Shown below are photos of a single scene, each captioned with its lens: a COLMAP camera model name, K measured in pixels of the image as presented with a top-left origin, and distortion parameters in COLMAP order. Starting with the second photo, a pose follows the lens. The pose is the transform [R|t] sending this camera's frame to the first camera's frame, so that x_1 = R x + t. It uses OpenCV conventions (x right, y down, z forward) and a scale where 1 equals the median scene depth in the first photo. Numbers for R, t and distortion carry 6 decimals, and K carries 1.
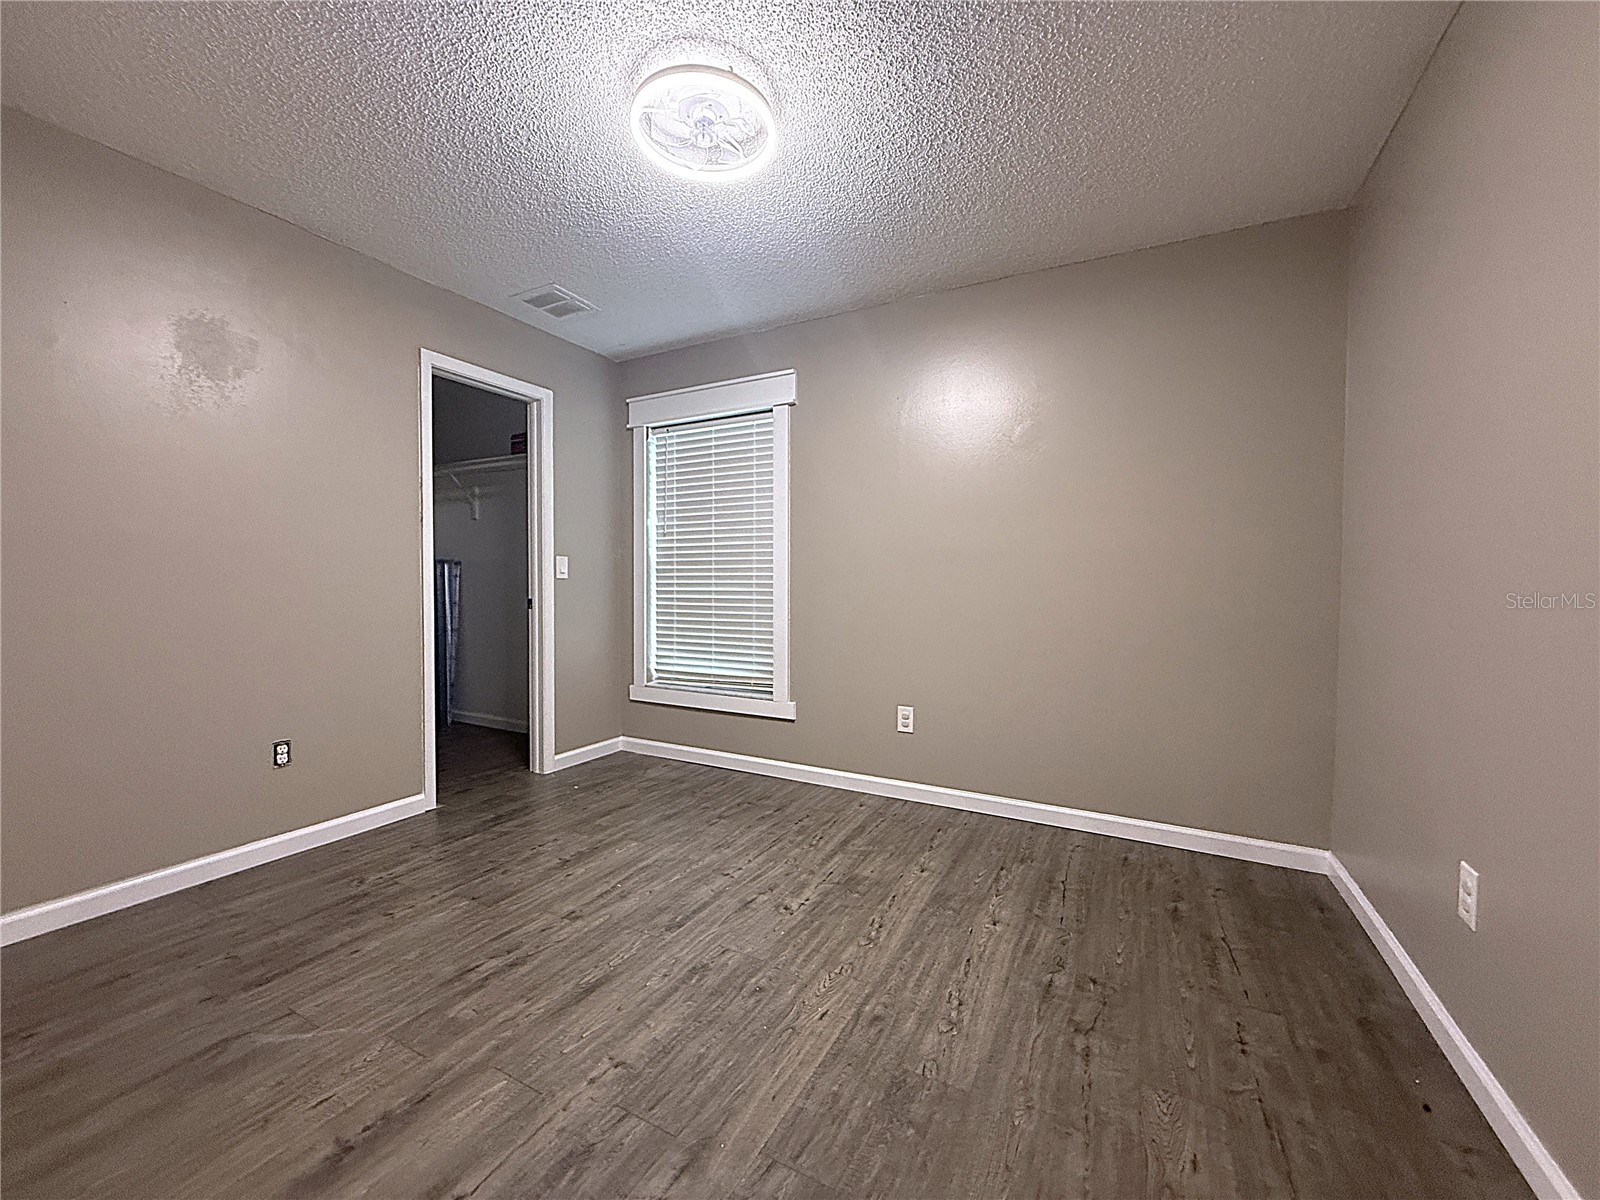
lens RADIAL K [[639.6, 0, 796.8], [0, 639.6, 602.0], [0, 0, 1]] dist [0.001422, 0.000236]
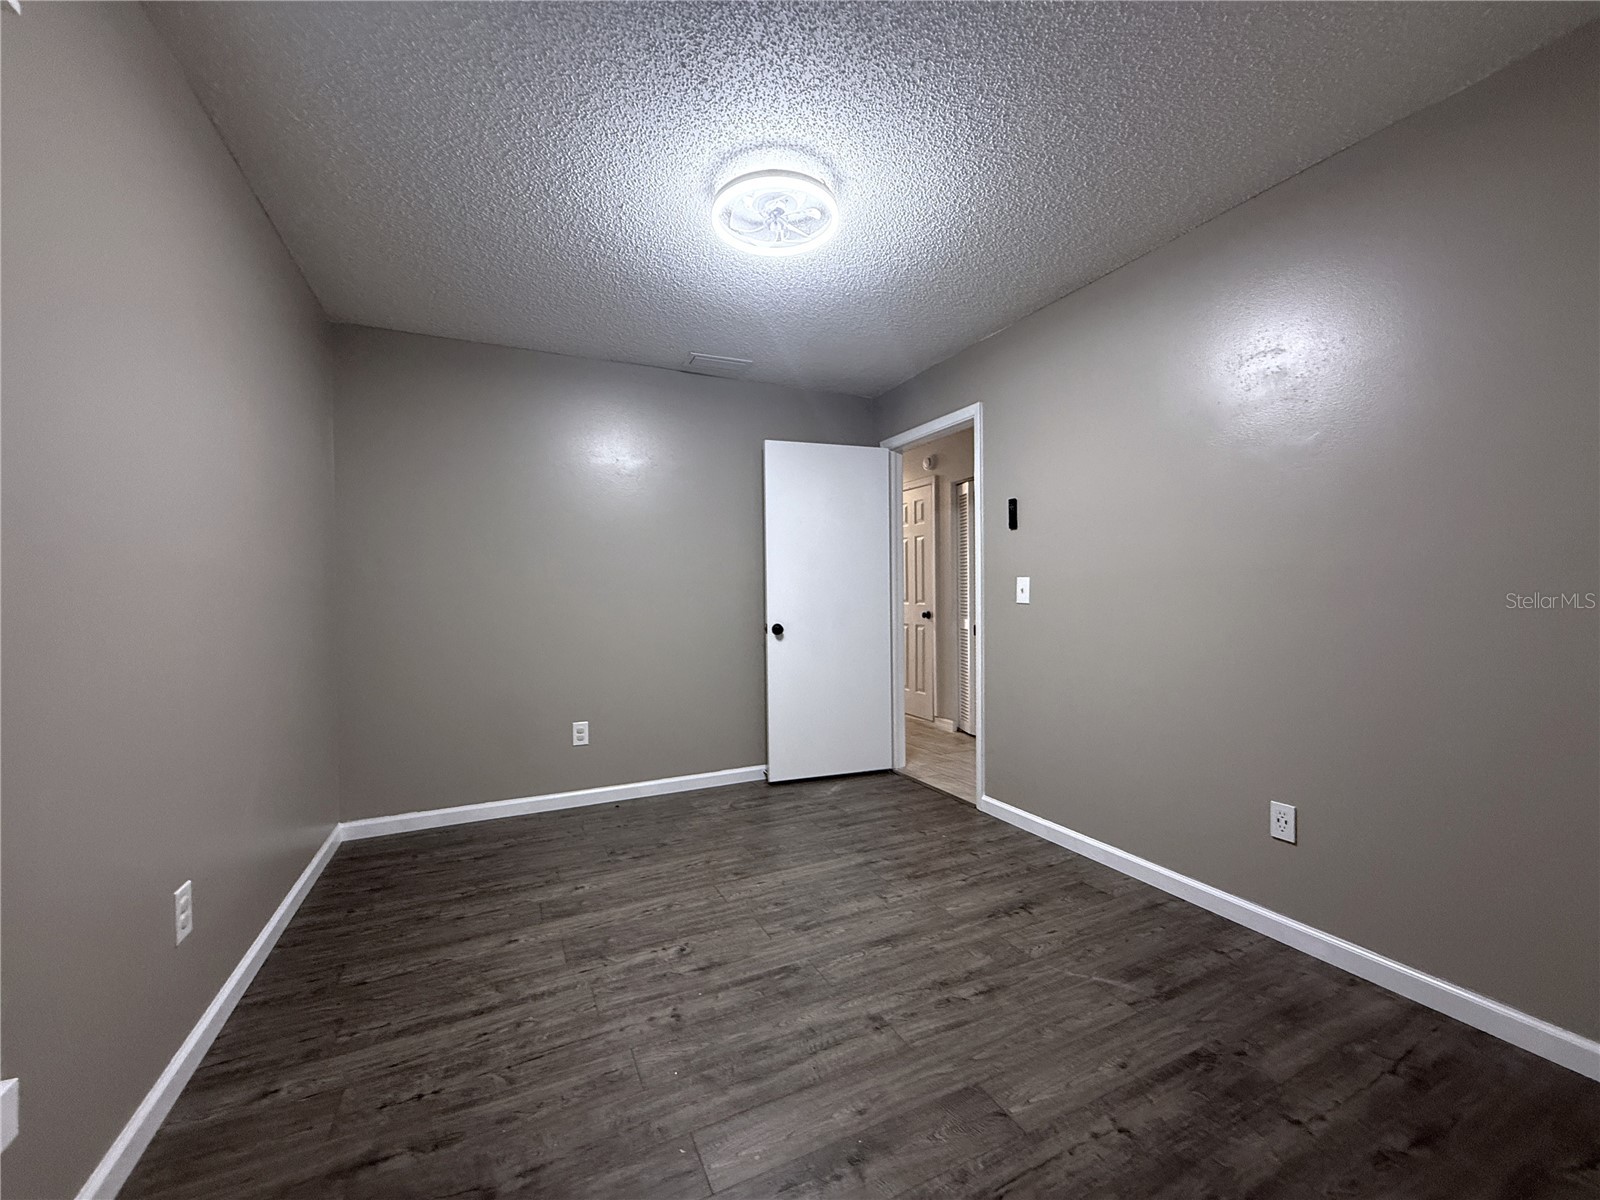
lens RADIAL K [[639.6, 0, 796.8], [0, 639.6, 602.0], [0, 0, 1]] dist [0.001422, 0.000236]
pose [[-0.807925, -0.005305, 0.589262, -0.801911], [0.022251, 0.998972, 0.039502, -0.097945], [-0.588865, 0.045026, -0.806976, 1.821088]]
